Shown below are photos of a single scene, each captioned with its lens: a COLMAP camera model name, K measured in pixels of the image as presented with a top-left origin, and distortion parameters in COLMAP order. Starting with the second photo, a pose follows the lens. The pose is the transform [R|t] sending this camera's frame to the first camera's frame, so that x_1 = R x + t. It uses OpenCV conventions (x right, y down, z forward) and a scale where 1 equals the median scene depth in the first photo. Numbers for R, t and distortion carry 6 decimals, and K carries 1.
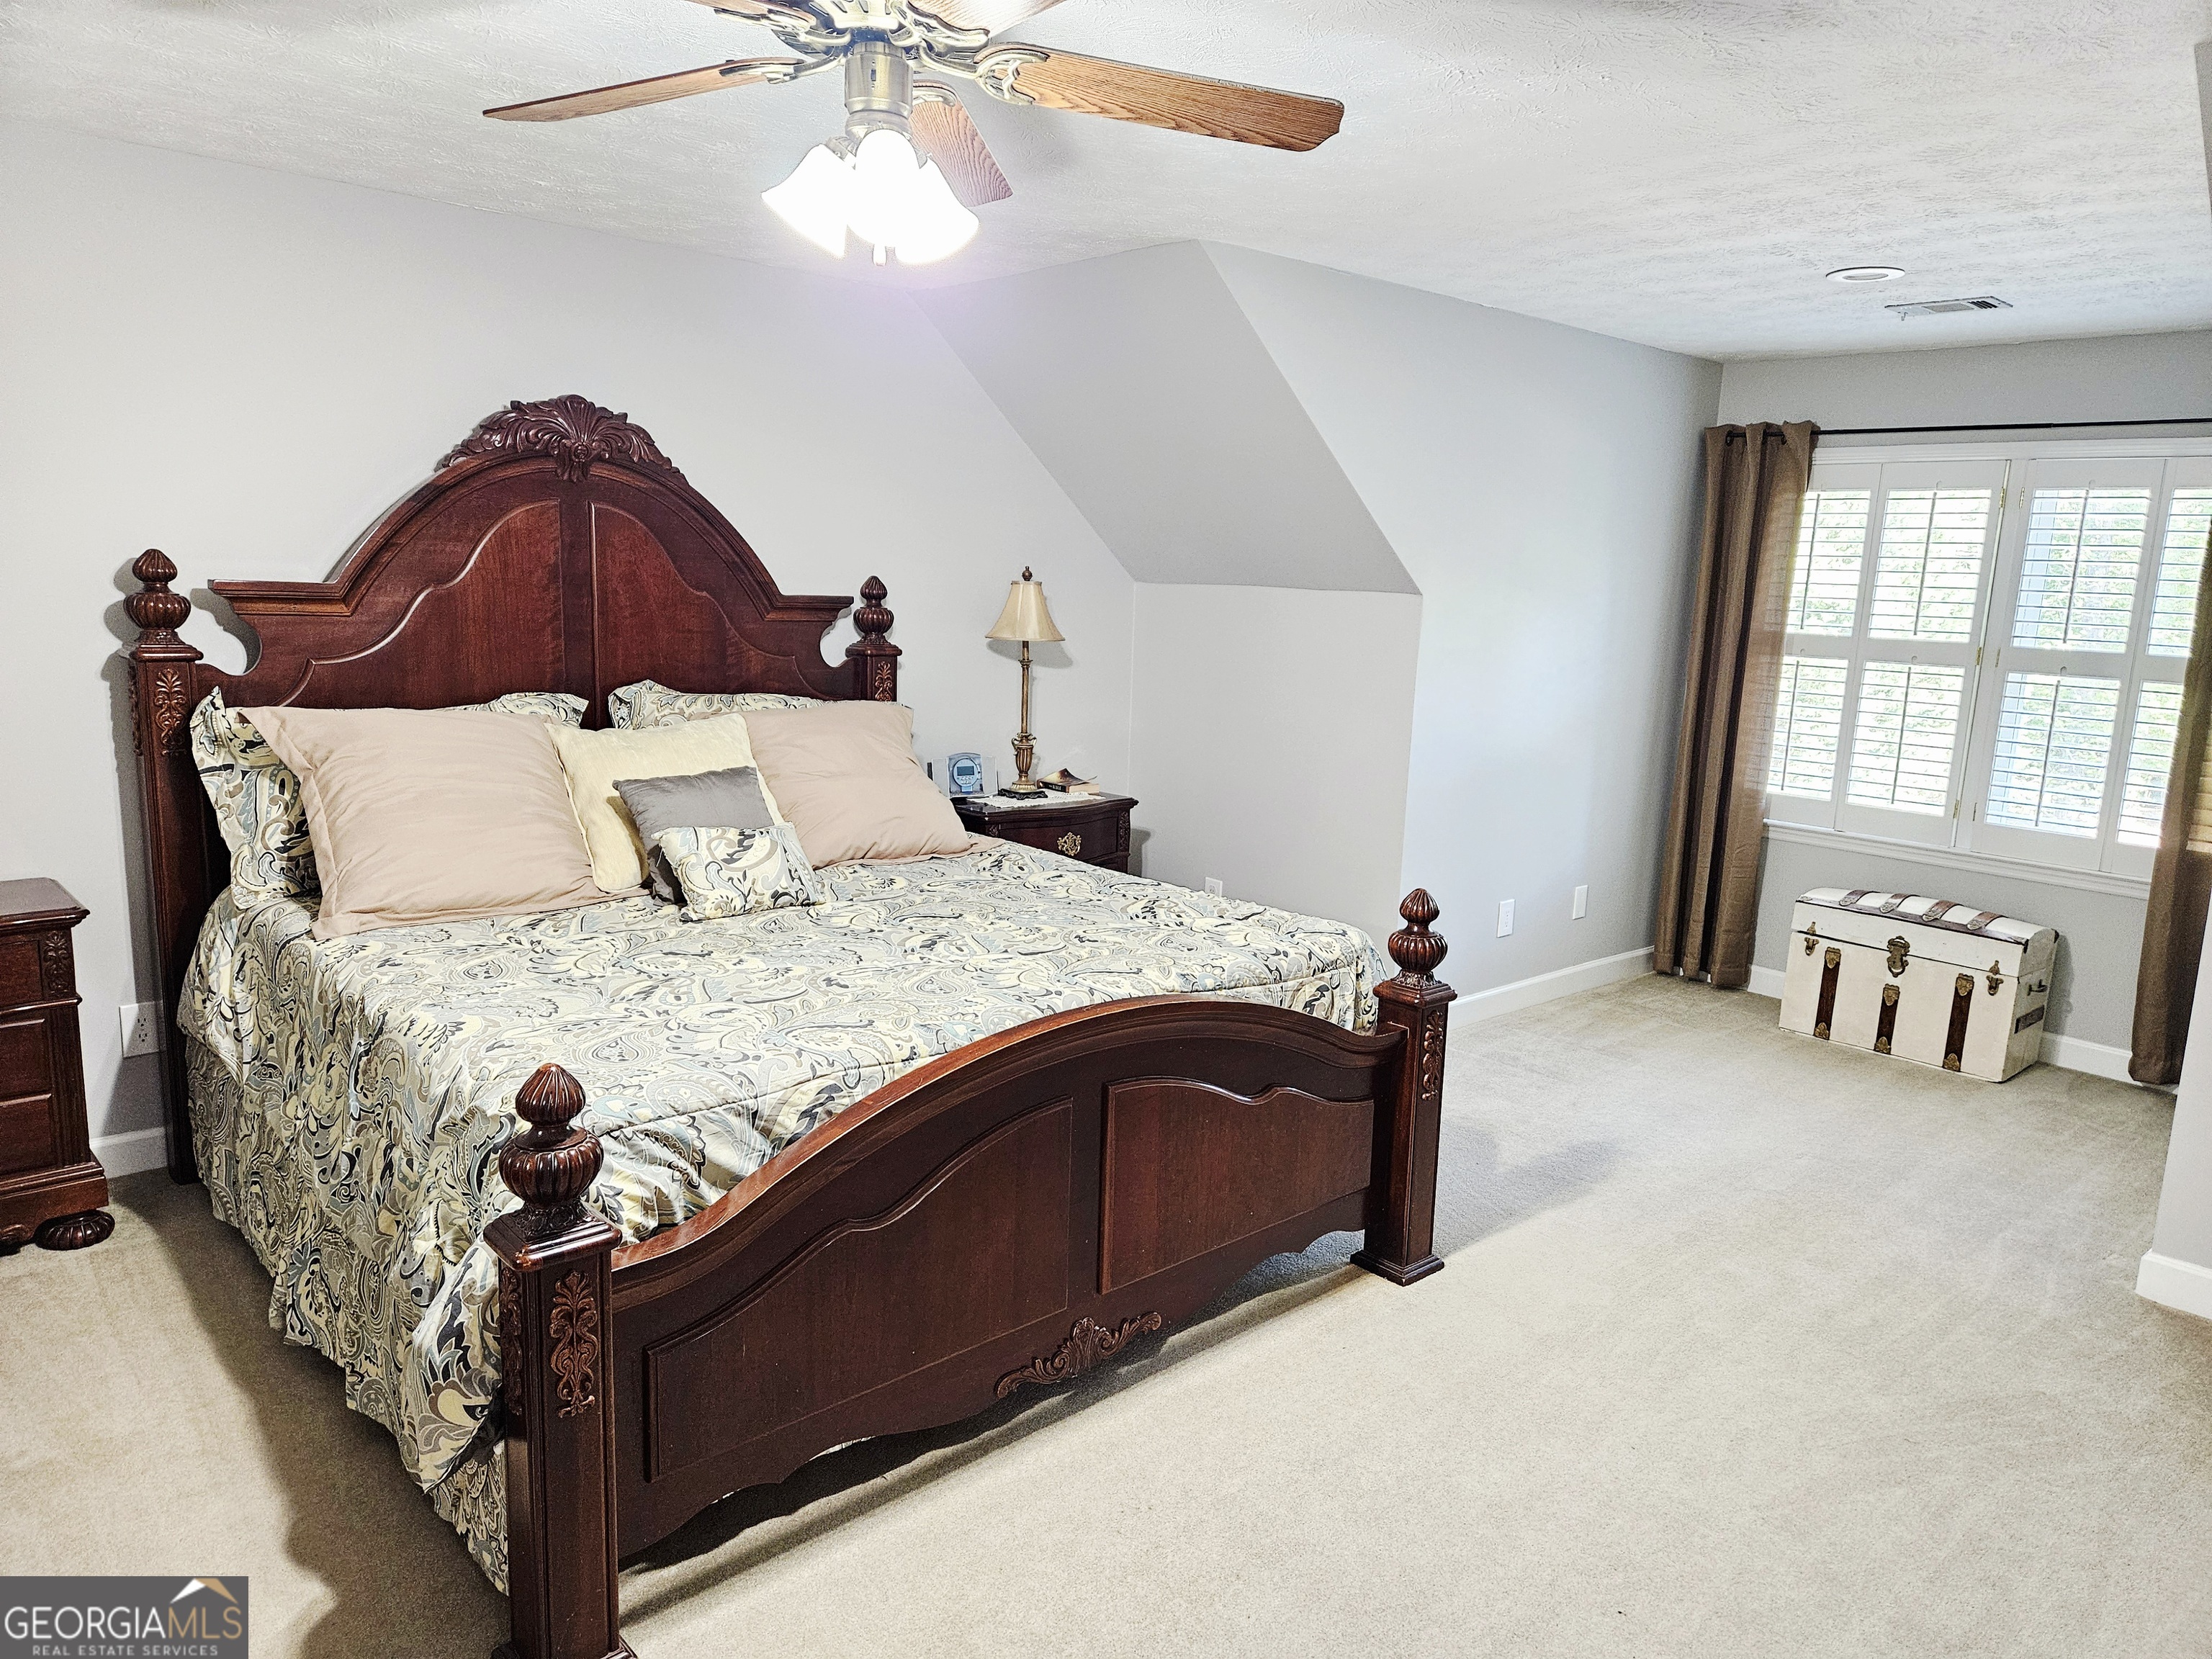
lens RADIAL K [[1465.2, 0, 1122.6], [0, 1465.2, 828.7], [0, 0, 1]] dist [0.098877, -0.093656]
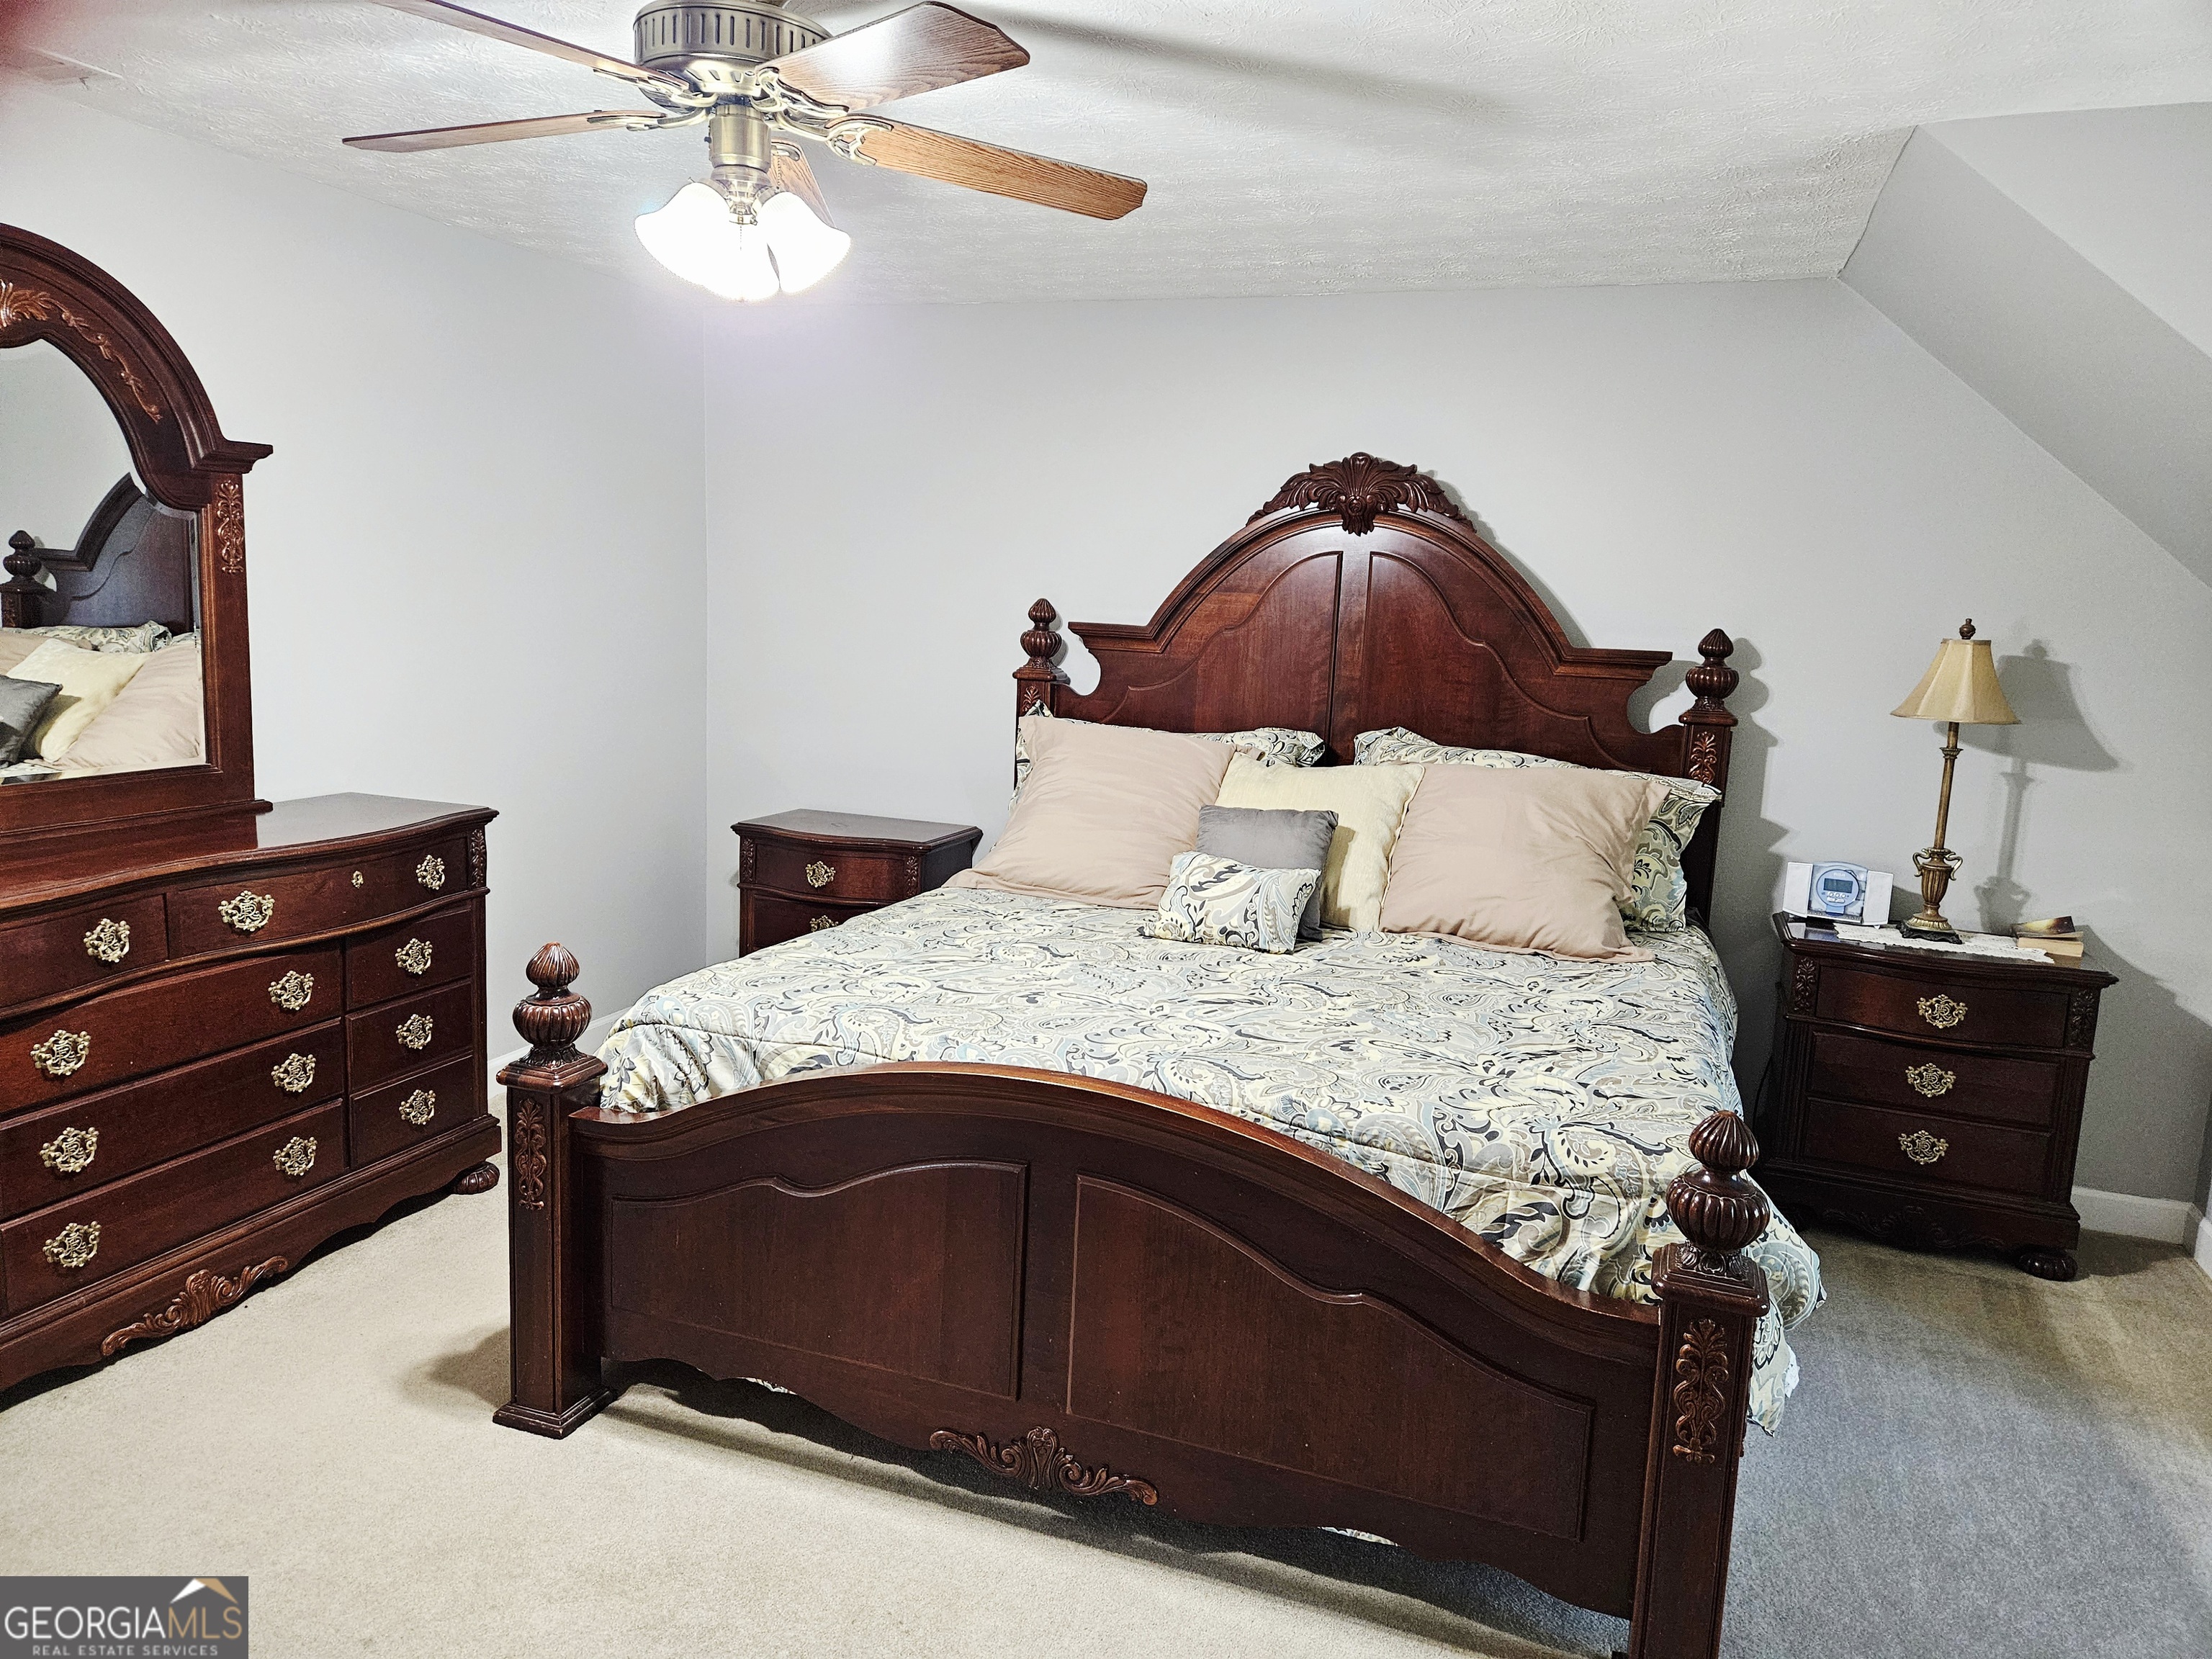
lens RADIAL K [[1465.2, 0, 1122.6], [0, 1465.2, 828.7], [0, 0, 1]] dist [0.098877, -0.093656]
pose [[0.468775, 0.124714, -0.874469, 0.595285], [-0.179634, 0.982755, 0.043861, -0.054560], [0.864859, 0.136524, 0.483094, 0.463822]]
